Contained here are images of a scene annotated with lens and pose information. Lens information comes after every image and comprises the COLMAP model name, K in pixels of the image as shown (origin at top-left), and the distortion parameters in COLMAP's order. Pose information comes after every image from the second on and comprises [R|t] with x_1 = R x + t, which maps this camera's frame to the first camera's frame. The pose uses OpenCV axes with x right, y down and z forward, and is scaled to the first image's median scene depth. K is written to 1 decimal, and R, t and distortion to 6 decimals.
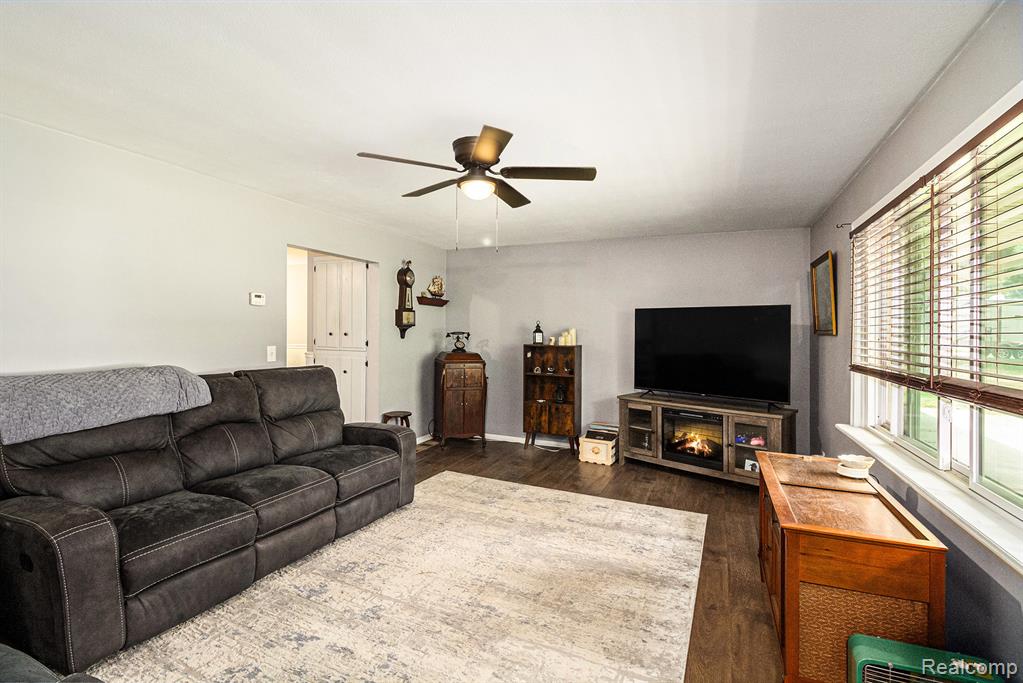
lens RADIAL K [[482.9, 0, 511.5], [0, 482.9, 336.6], [0, 0, 1]] dist [-0.005621, -0.001374]
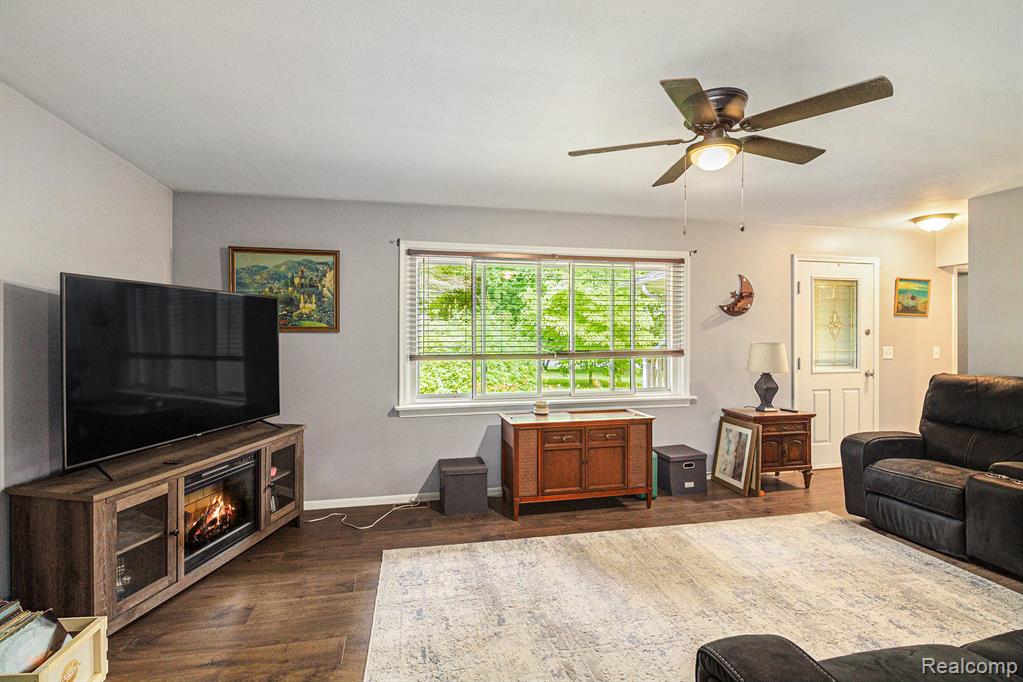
lens RADIAL K [[482.9, 0, 511.3], [0, 482.9, 336.1], [0, 0, 1]] dist [-0.005621, -0.001374]
pose [[-0.588903, -0.015444, 0.808056, -0.434159], [-0.000010, 0.999818, 0.019102, -0.018306], [-0.808204, 0.011241, -0.588796, 1.462868]]
